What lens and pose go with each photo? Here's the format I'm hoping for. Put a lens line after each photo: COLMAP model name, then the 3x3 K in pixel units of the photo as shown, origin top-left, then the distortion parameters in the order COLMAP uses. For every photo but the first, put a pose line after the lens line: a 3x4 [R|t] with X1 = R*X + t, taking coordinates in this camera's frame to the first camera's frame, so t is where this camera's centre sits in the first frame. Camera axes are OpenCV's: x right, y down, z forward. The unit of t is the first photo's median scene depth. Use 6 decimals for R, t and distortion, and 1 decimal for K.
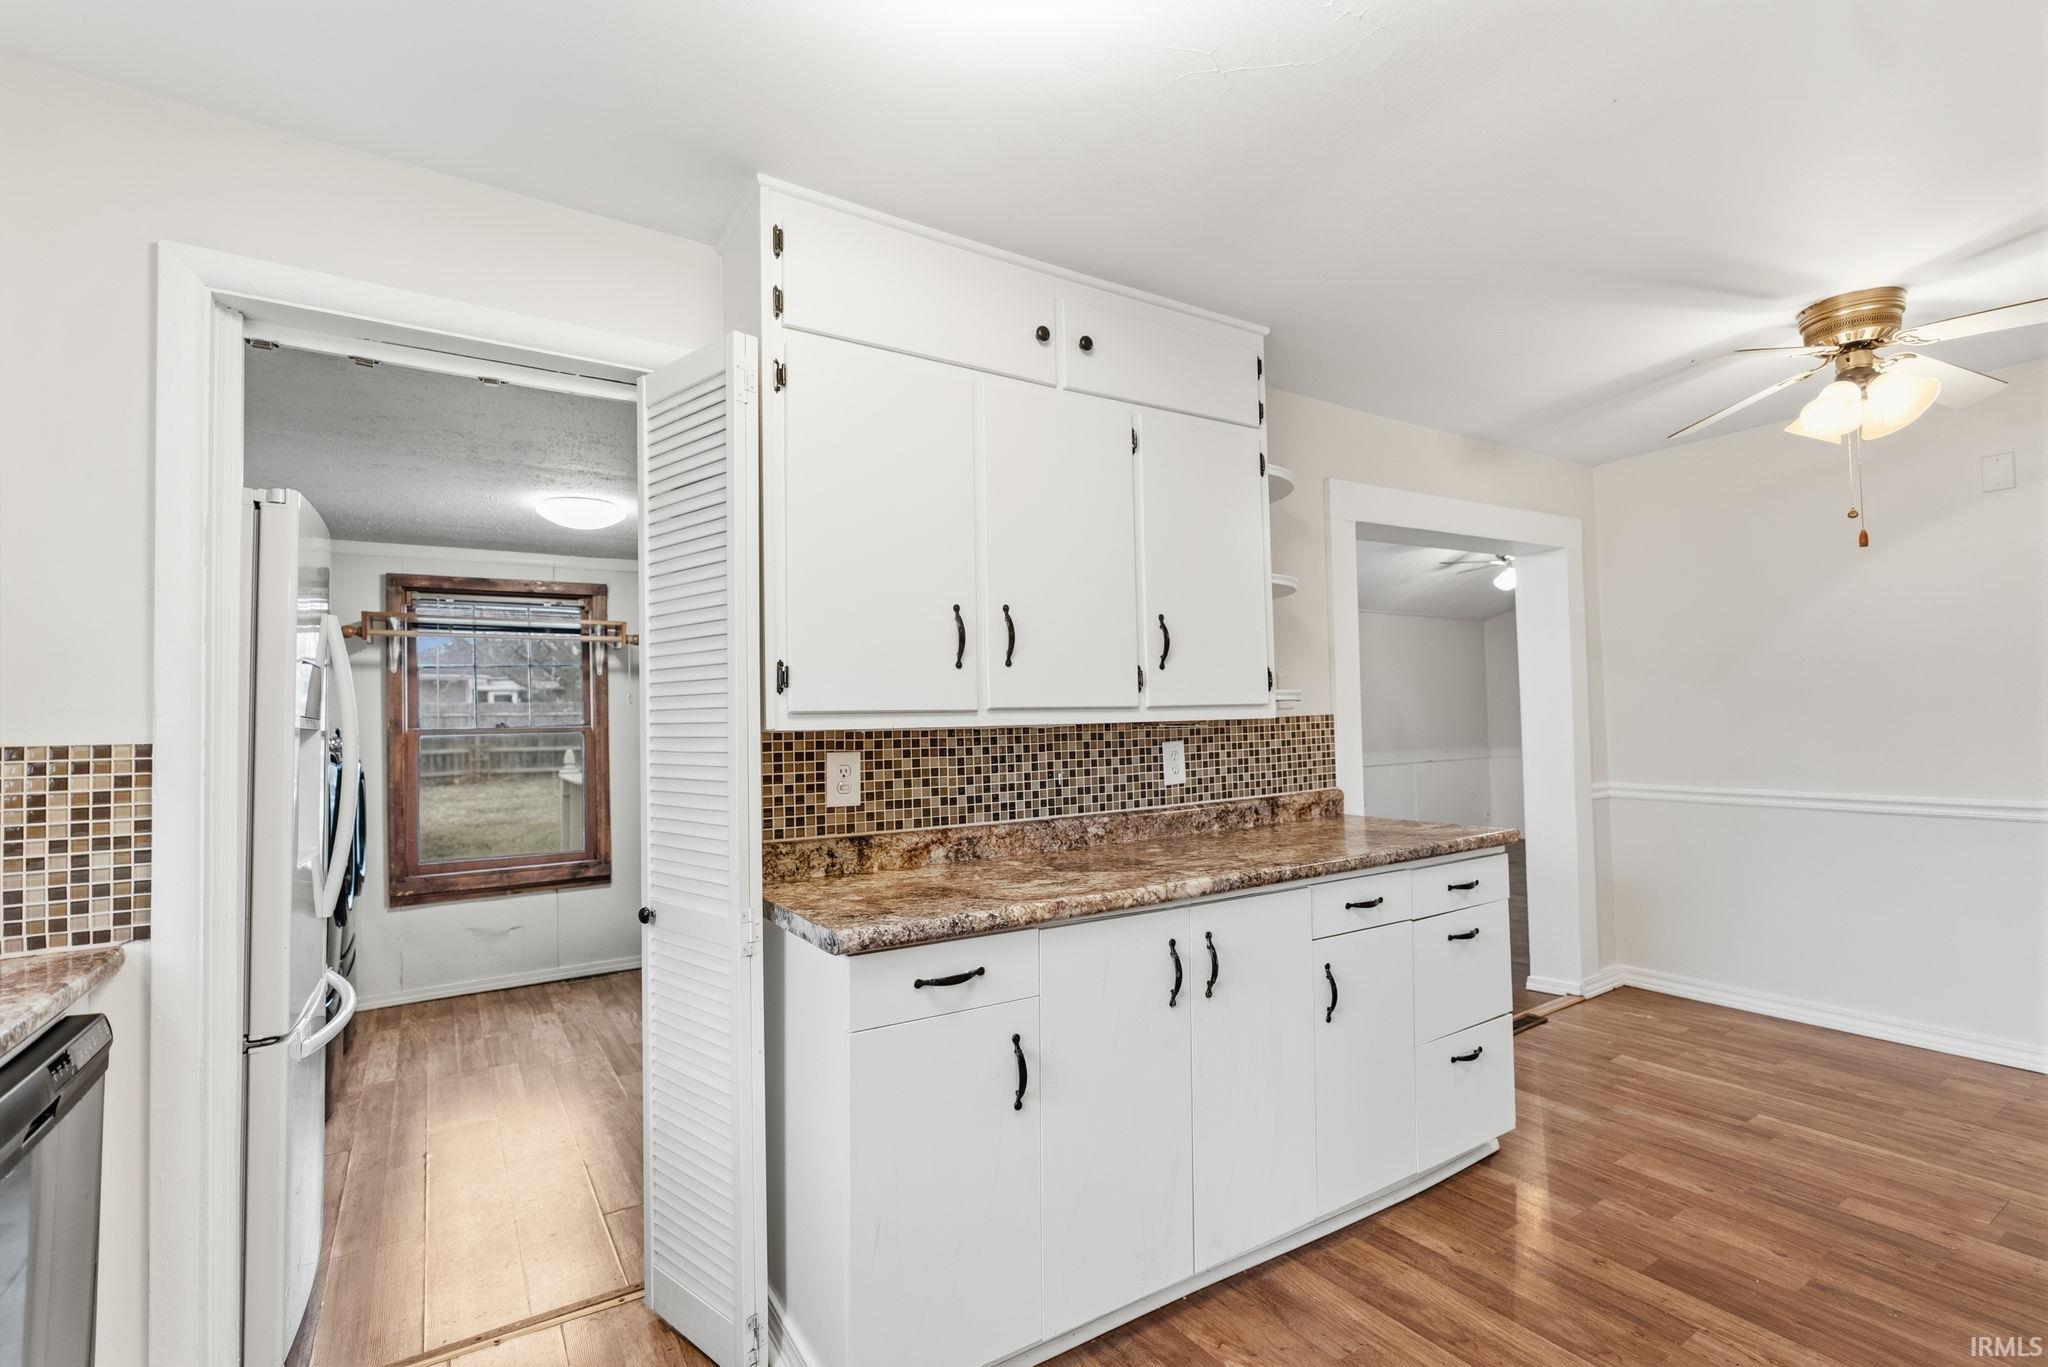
lens RADIAL K [[920.7, 0, 1026.8], [0, 920.7, 692.3], [0, 0, 1]] dist [-0.009276, 0.000400]
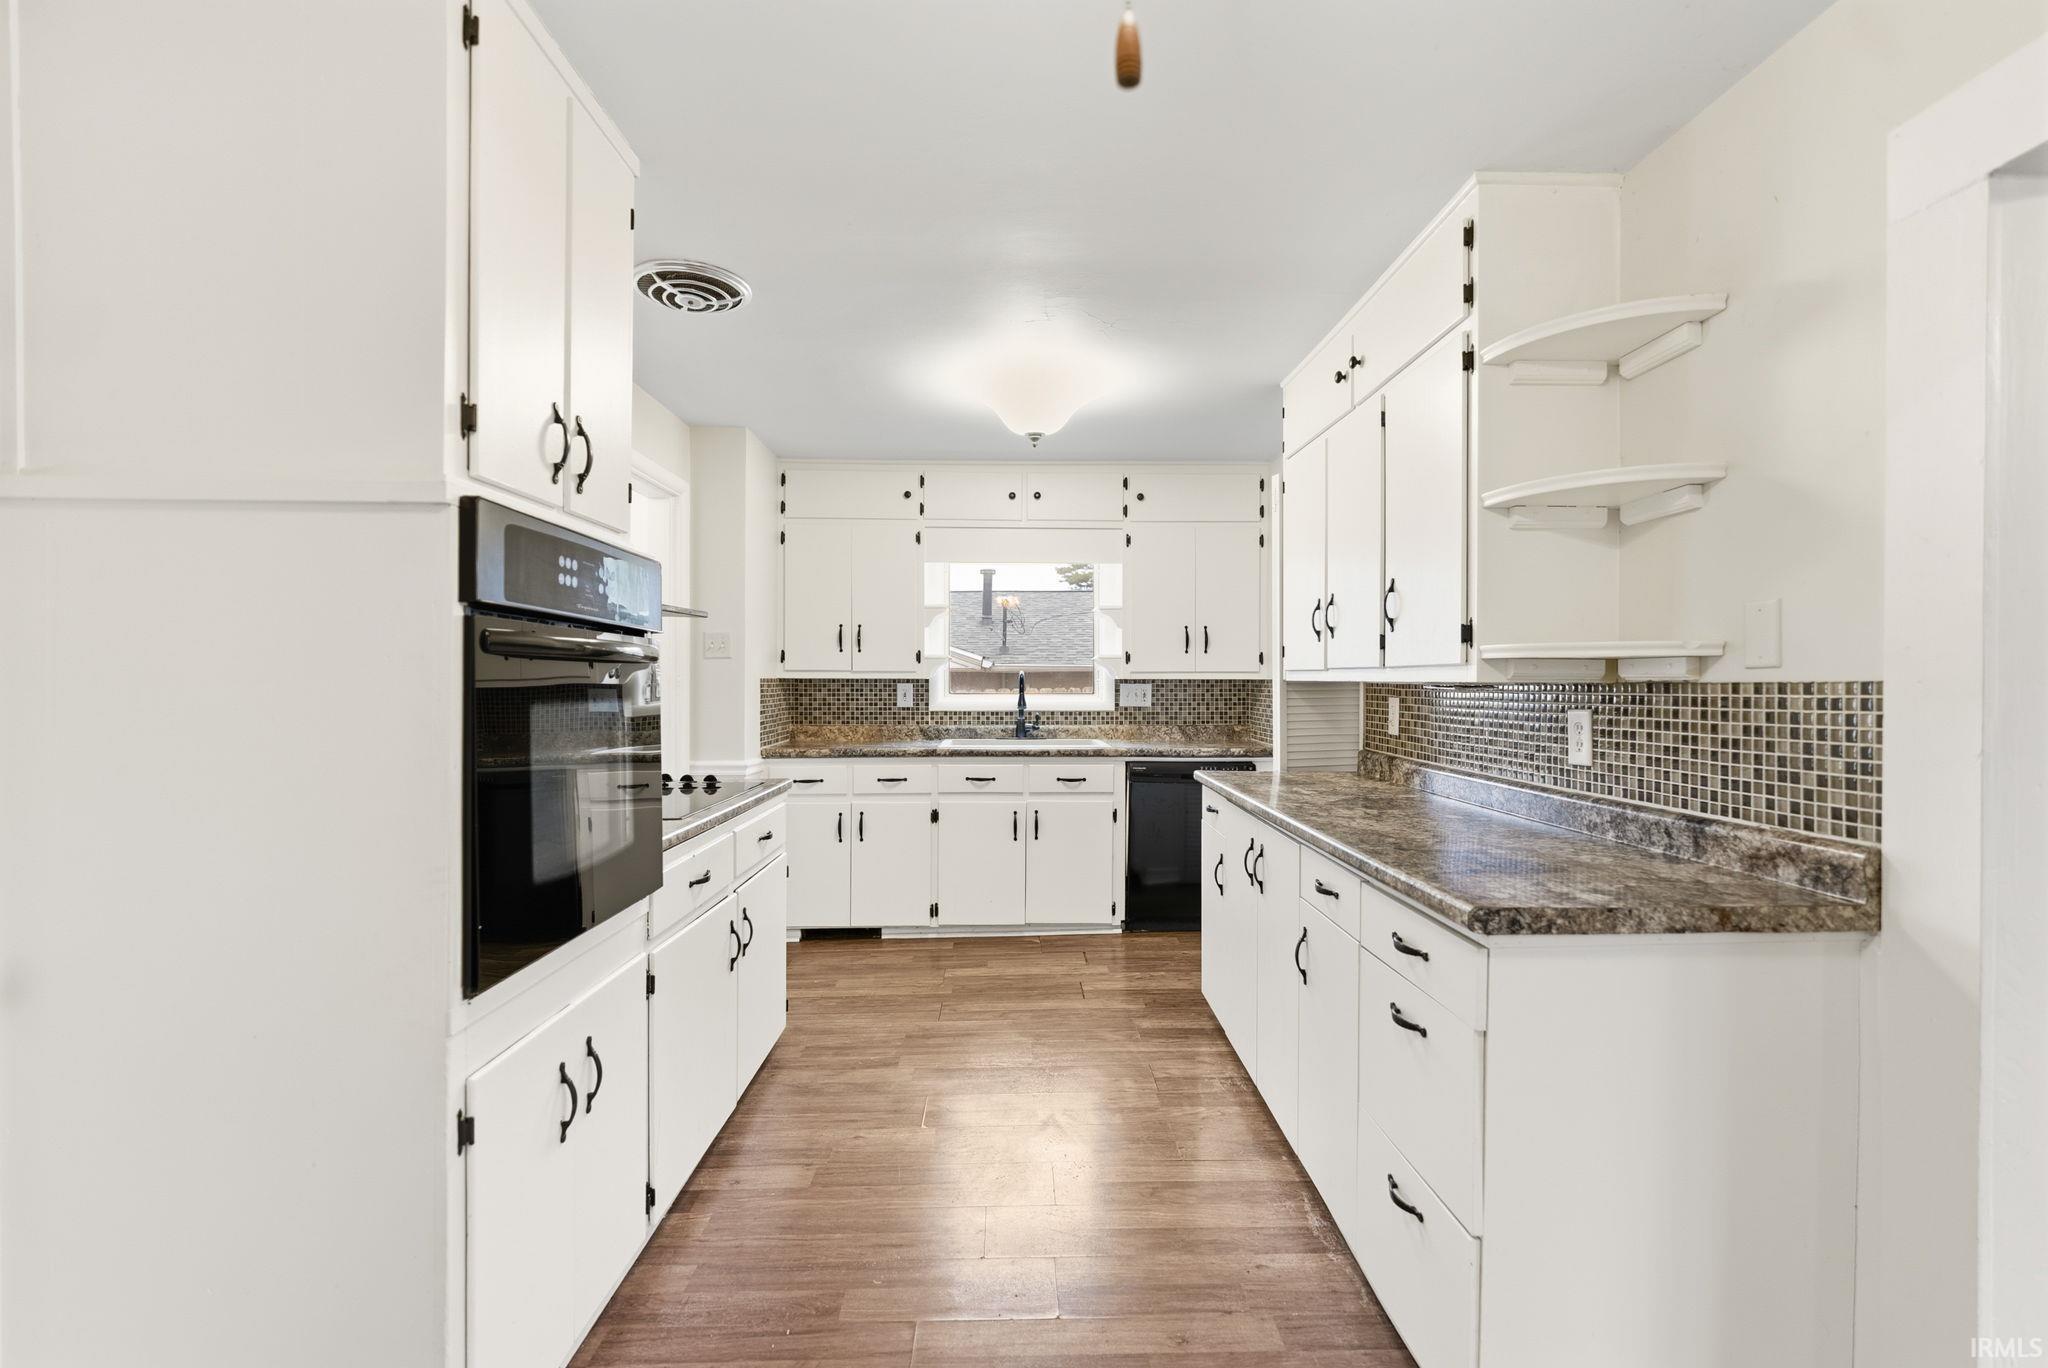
lens RADIAL K [[916.7, 0, 1026.4], [0, 916.7, 690.3], [0, 0, 1]] dist [-0.003196, 0.000224]
pose [[-0.523764, 0.034170, -0.851178, 1.172376], [0.038146, 0.999134, 0.016638, 0.007360], [0.851009, -0.023754, -0.524614, 1.121436]]
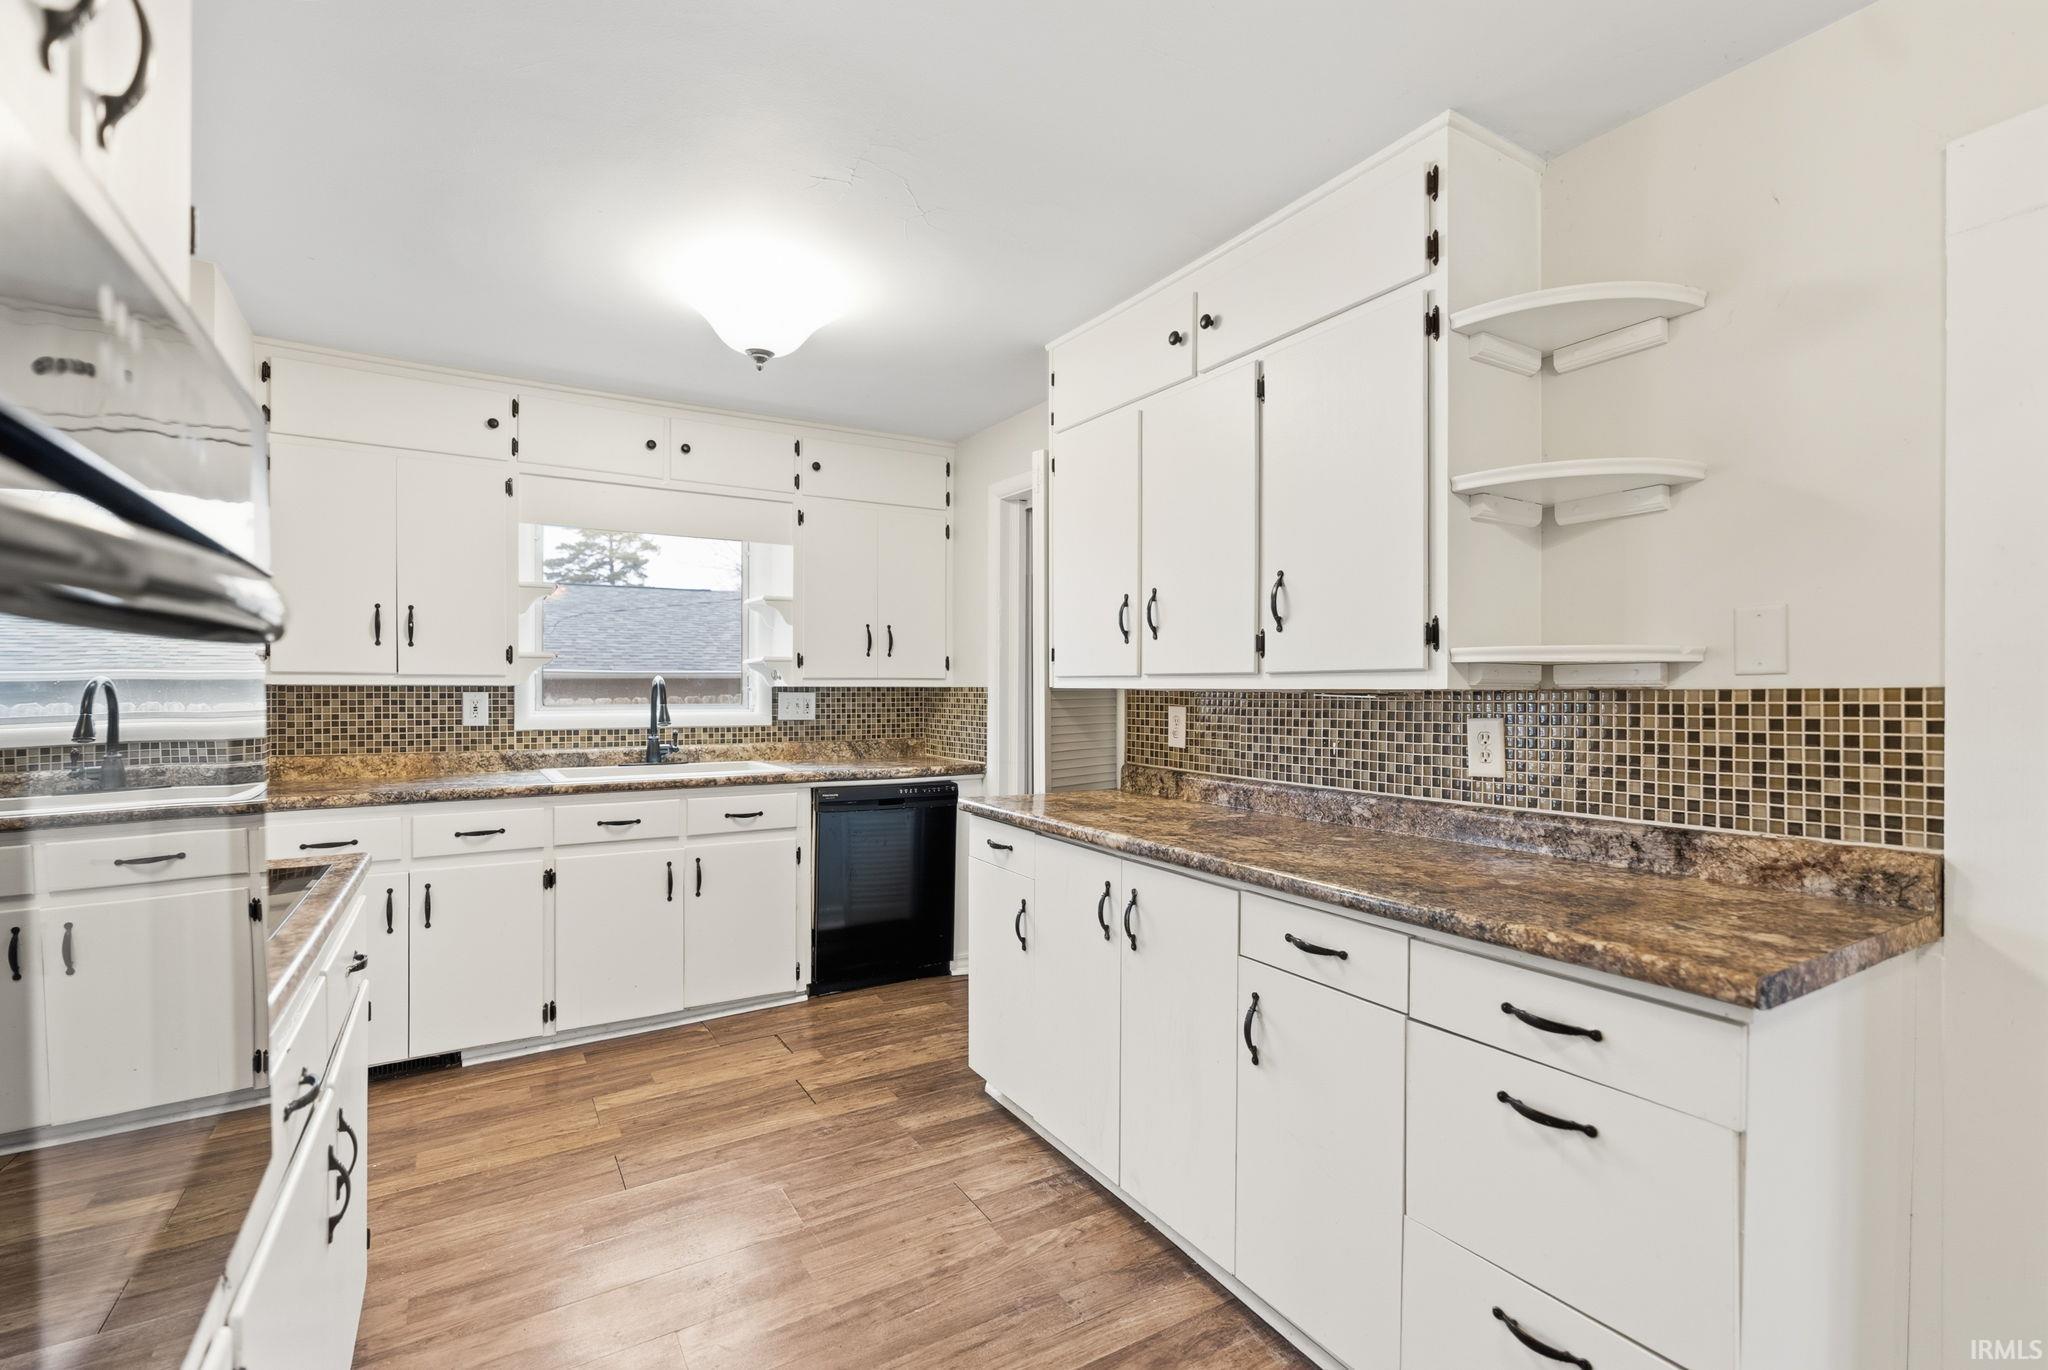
lens RADIAL K [[920.7, 0, 1026.8], [0, 920.7, 693.8], [0, 0, 1]] dist [-0.009276, 0.000400]
pose [[-0.025957, 0.029981, -0.999213, 0.998100], [0.029901, 0.999126, 0.029201, 0.001897], [0.999216, -0.029120, -0.026831, 0.729864]]
